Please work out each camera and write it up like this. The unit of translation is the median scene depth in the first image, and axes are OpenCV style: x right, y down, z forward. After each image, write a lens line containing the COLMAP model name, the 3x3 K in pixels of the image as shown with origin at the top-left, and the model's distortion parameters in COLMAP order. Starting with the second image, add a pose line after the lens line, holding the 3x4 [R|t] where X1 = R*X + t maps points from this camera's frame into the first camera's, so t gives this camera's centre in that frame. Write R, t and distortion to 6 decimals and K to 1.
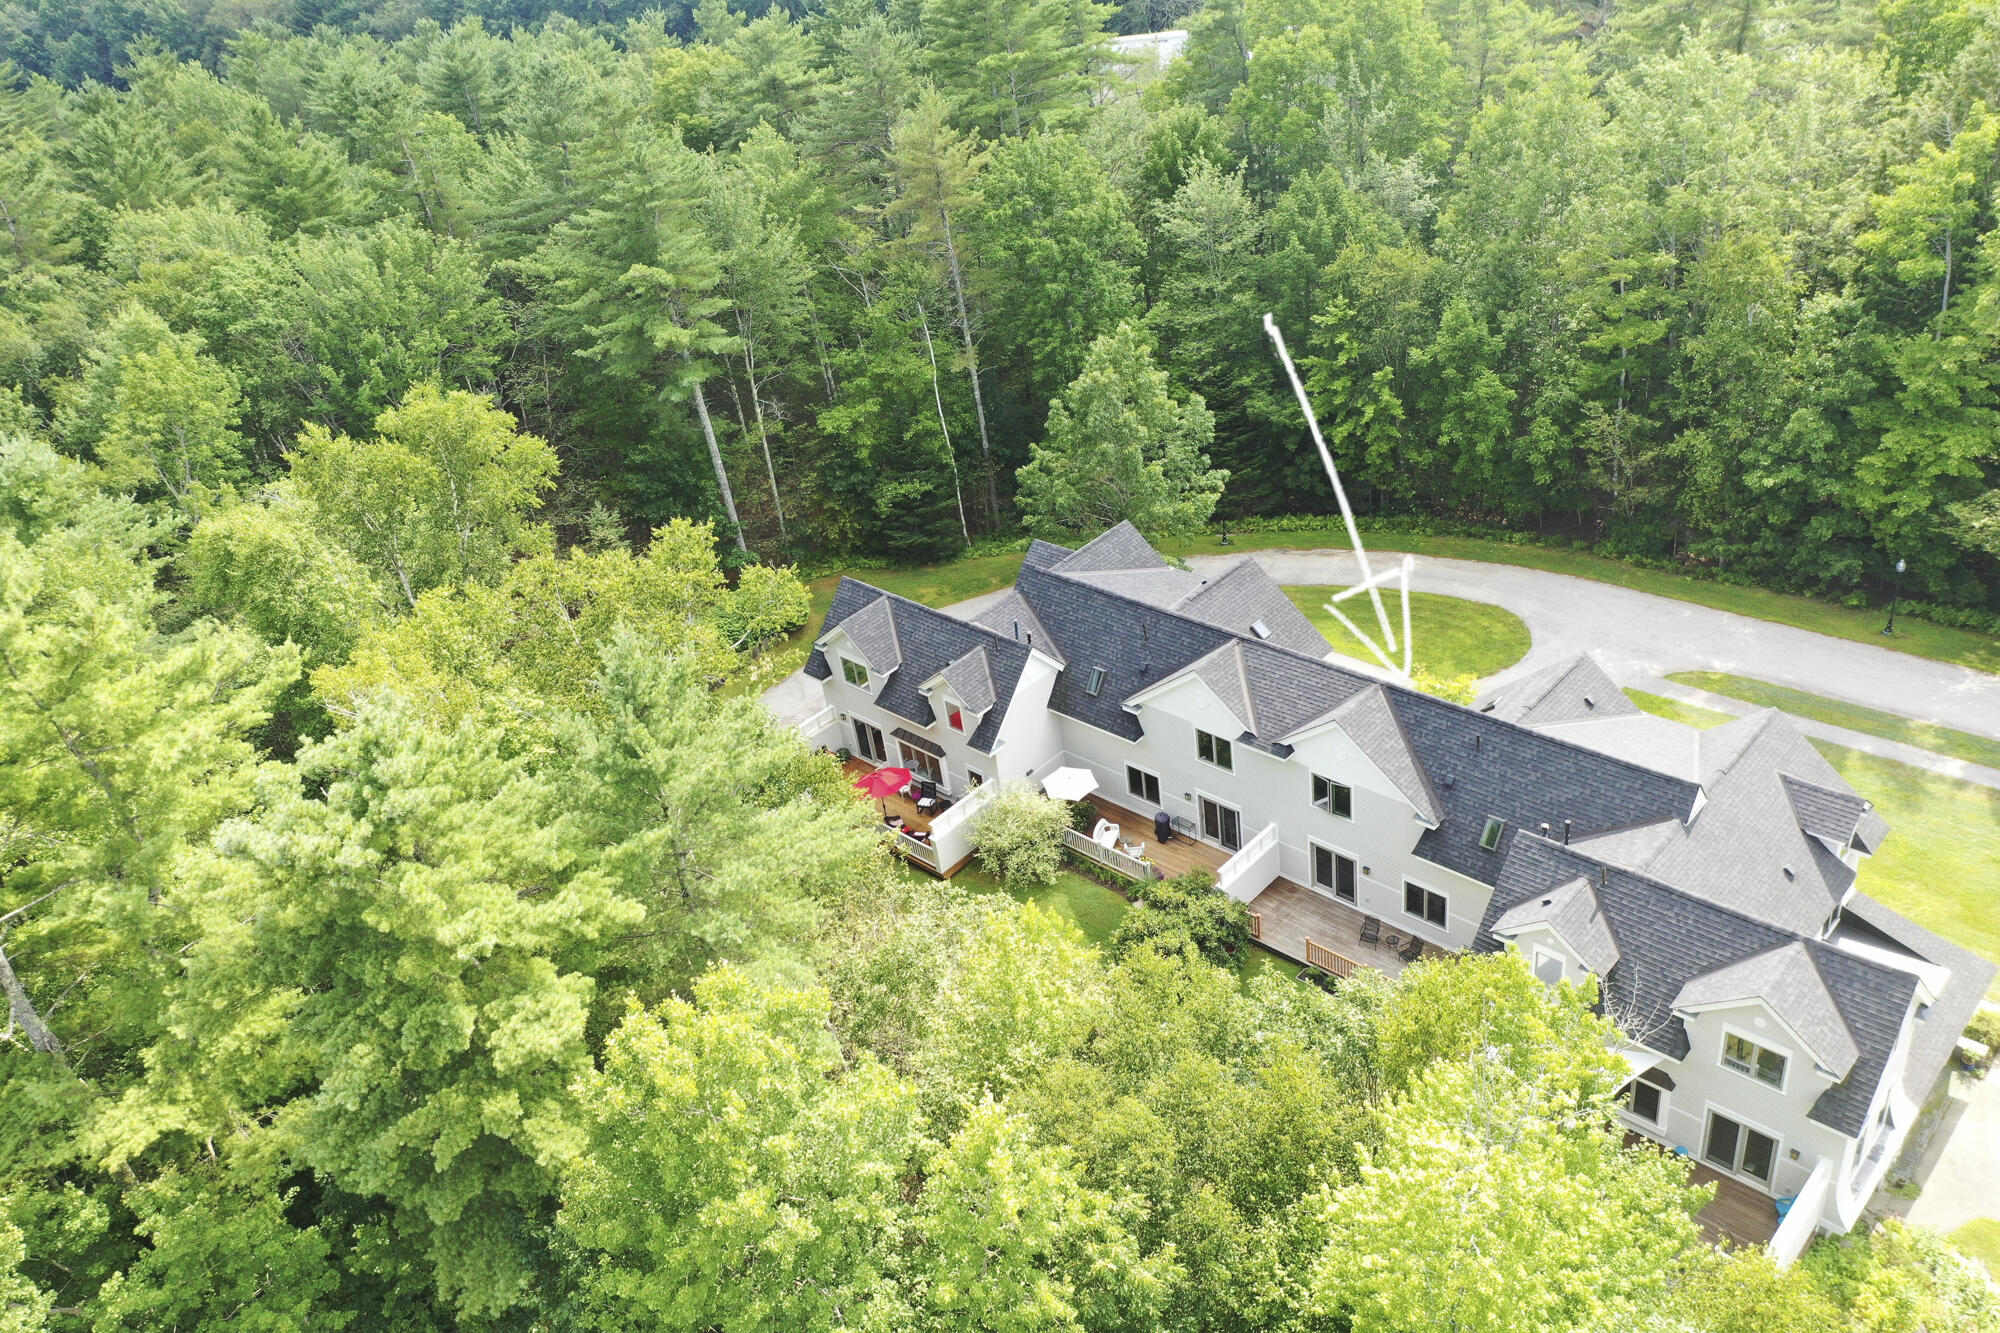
lens RADIAL K [[1593.6, 0, 965.8], [0, 1593.6, 663.8], [0, 0, 1]] dist [0.001818, 0.004897]
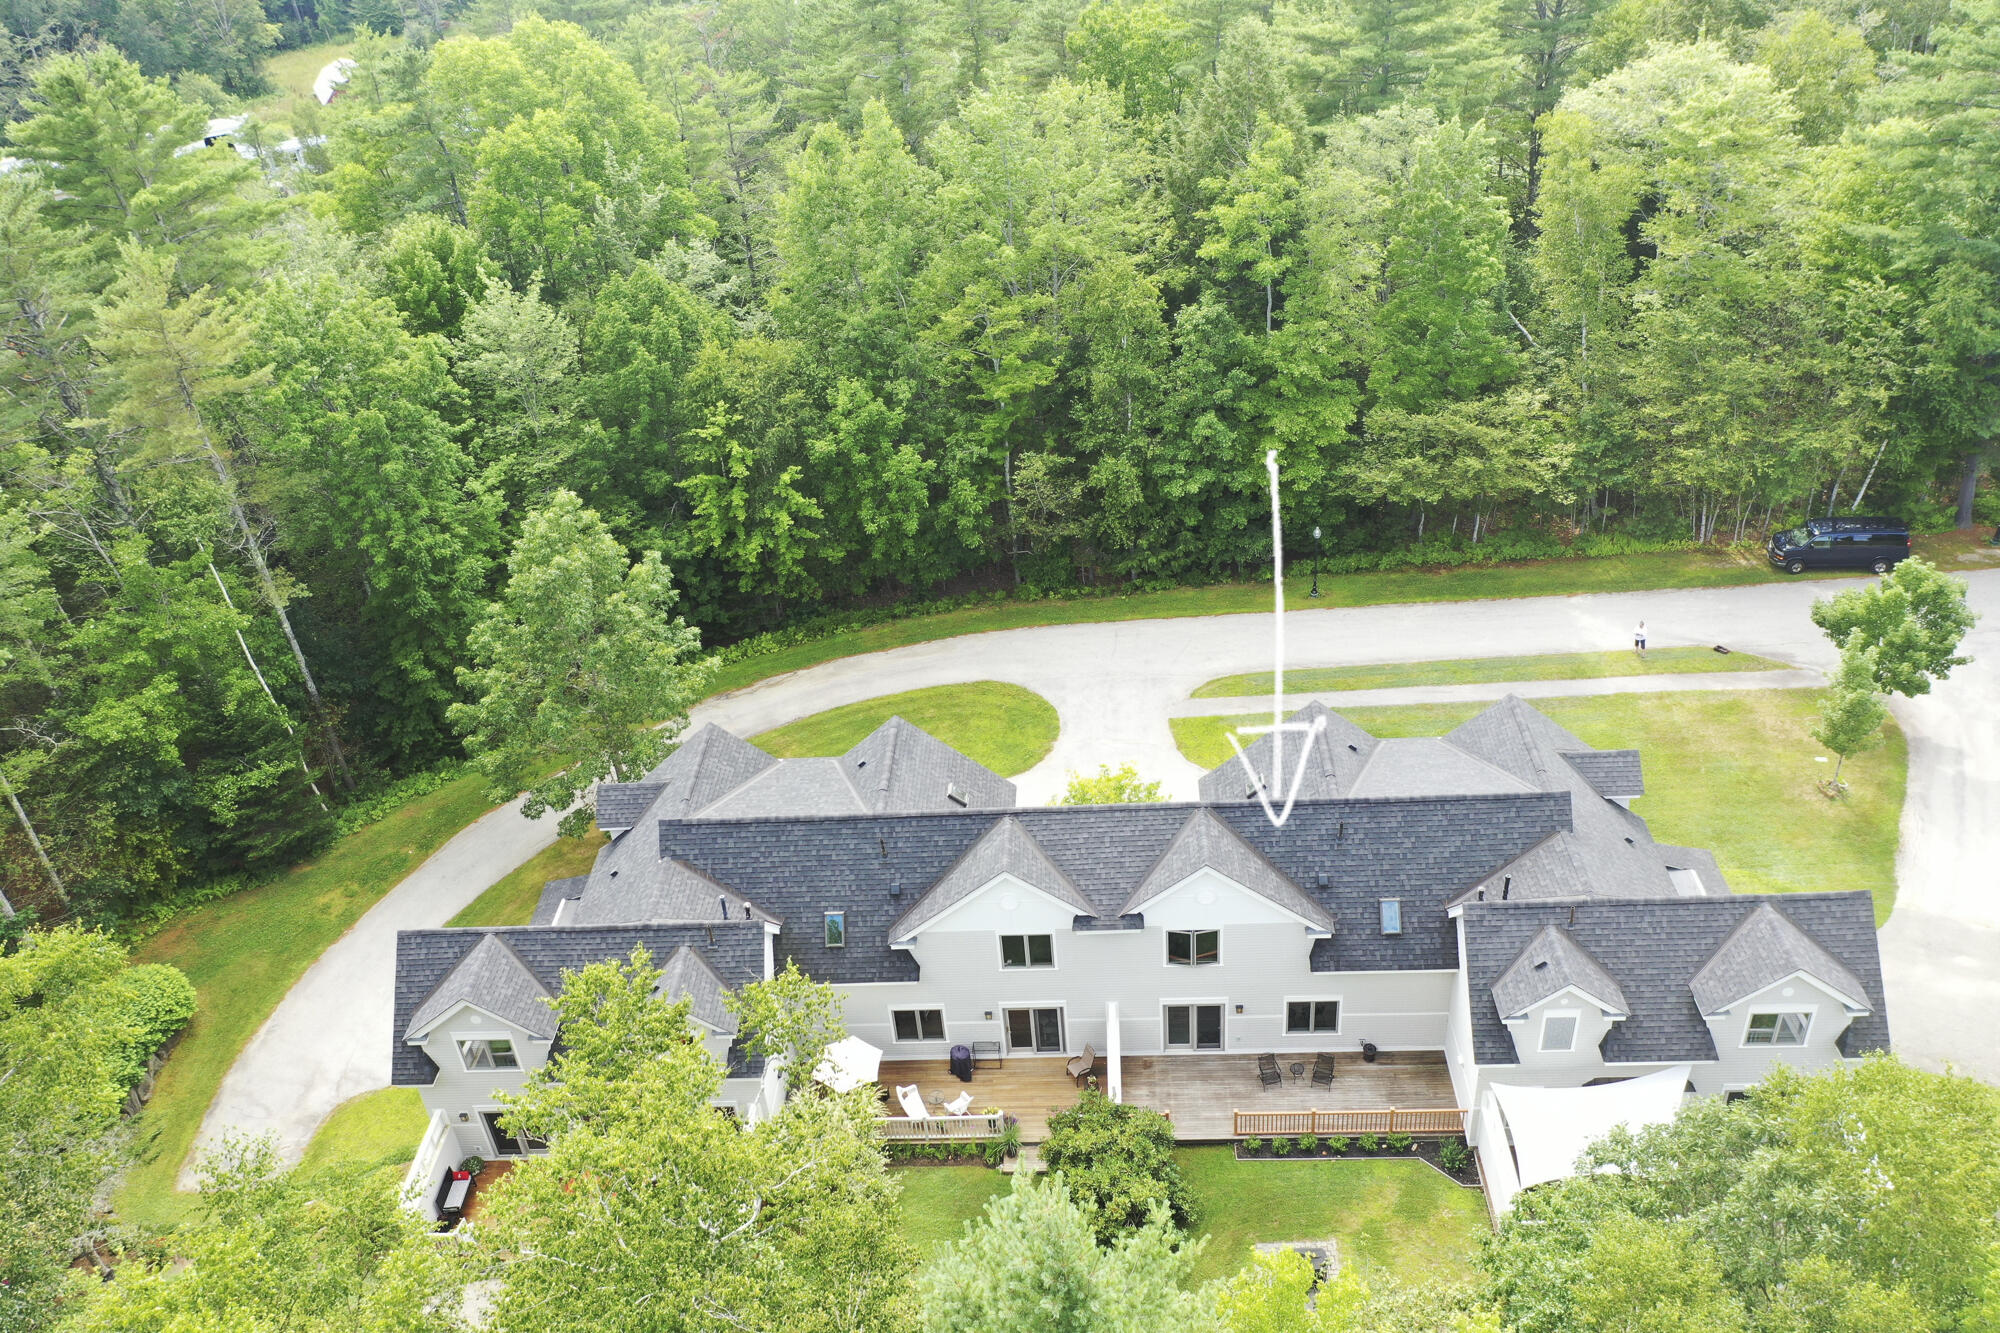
lens RADIAL K [[1593.6, 0, 965.8], [0, 1593.6, 663.8], [0, 0, 1]] dist [0.001818, 0.004897]
pose [[0.746825, -0.302261, 0.592360, -0.264957], [0.326279, 0.942703, 0.069669, -0.130845], [-0.579478, 0.141244, 0.802655, 0.277993]]
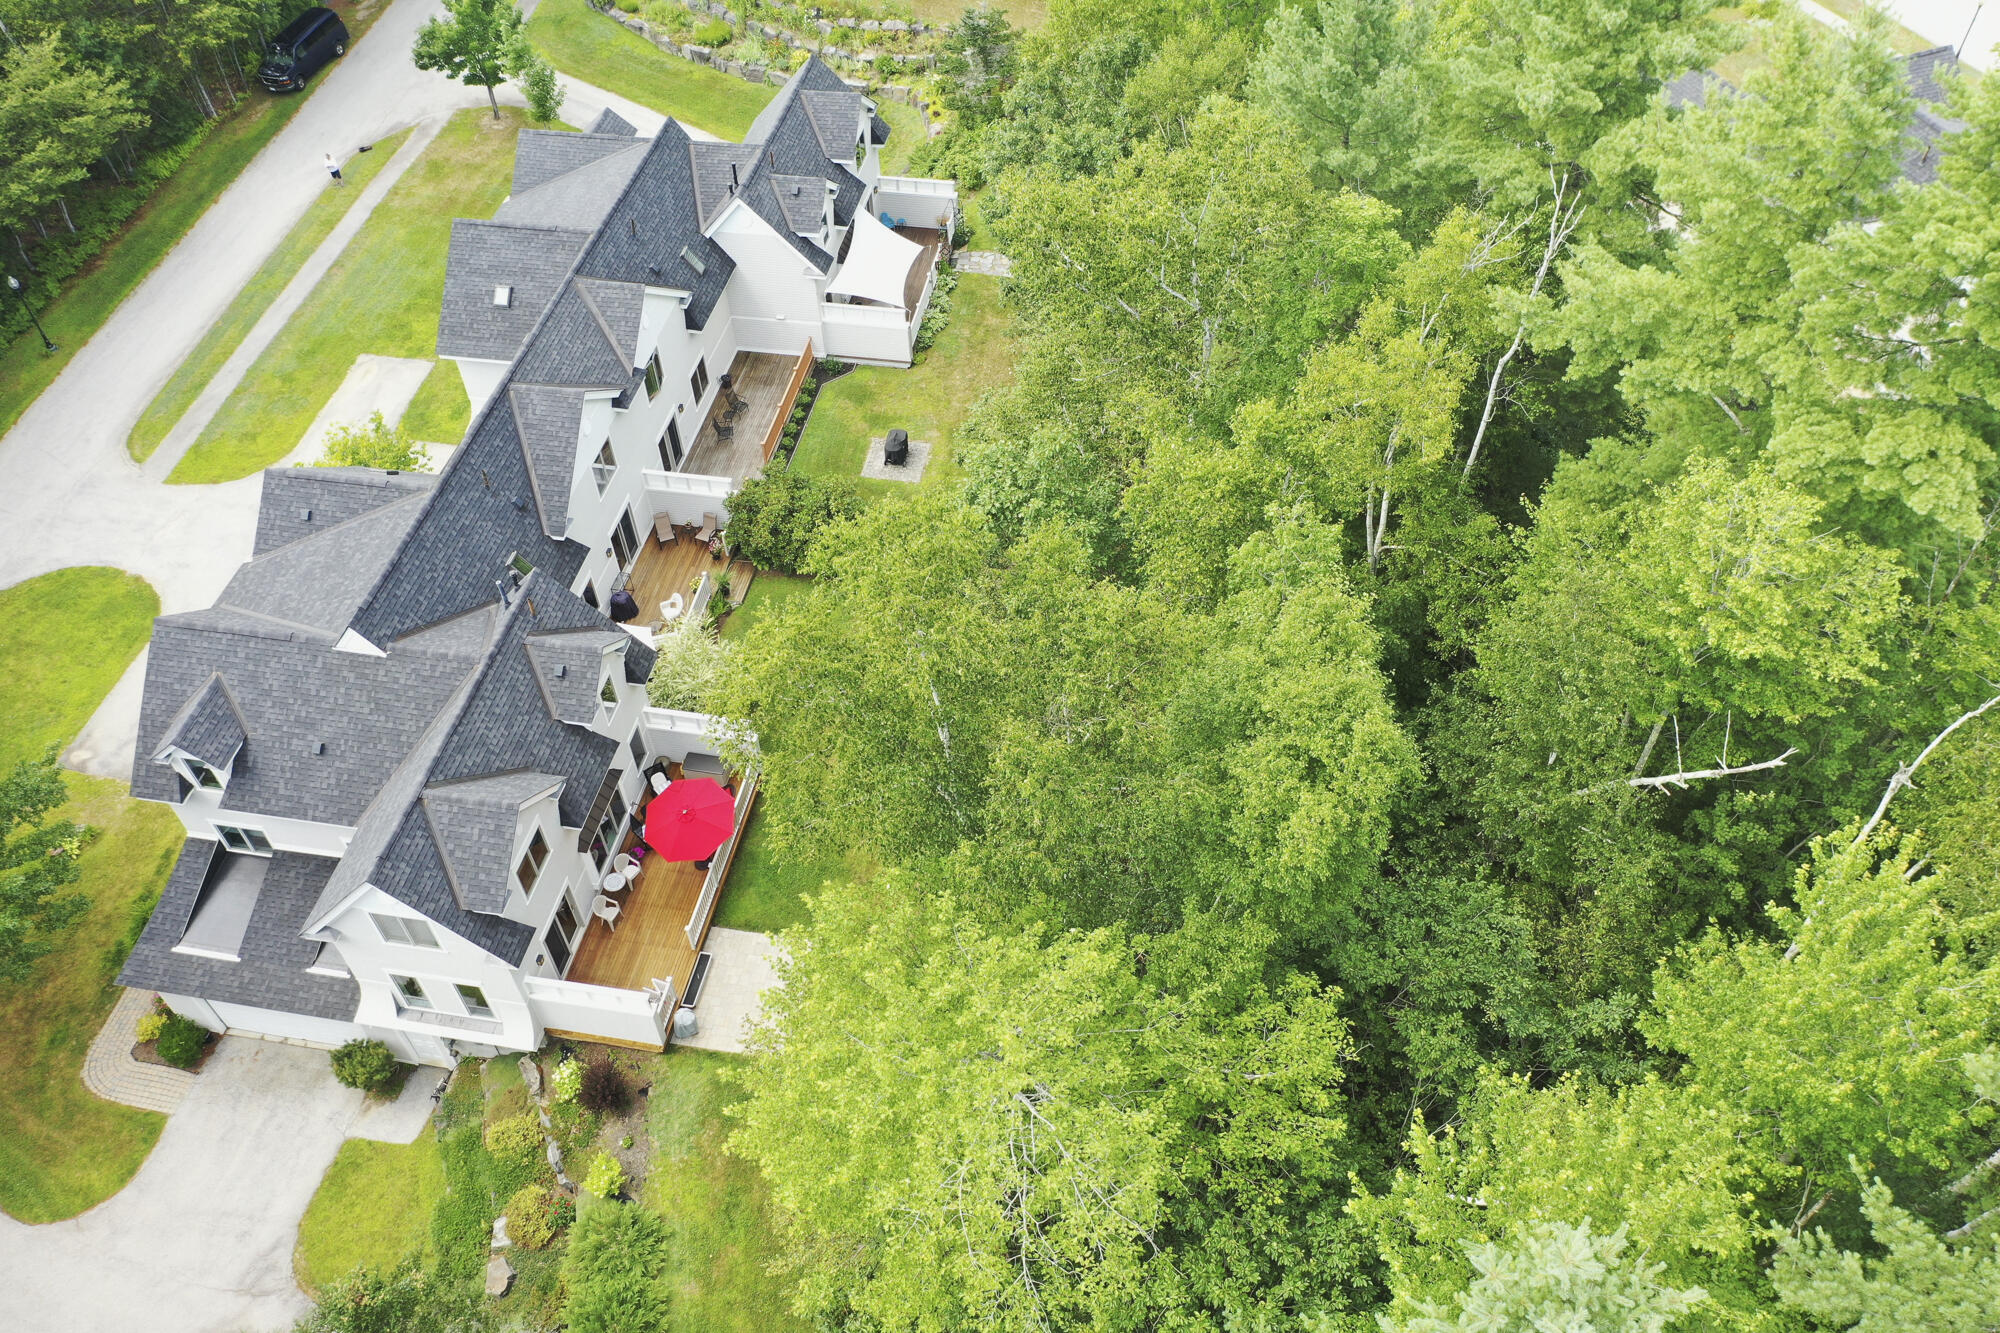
lens RADIAL K [[1593.6, 0, 965.8], [0, 1593.6, 663.8], [0, 0, 1]] dist [0.001818, 0.004897]
pose [[-0.533793, -0.510878, 0.673846, -0.526256], [0.532552, 0.415889, 0.737174, -0.384653], [-0.656851, 0.752356, 0.050070, 0.746814]]
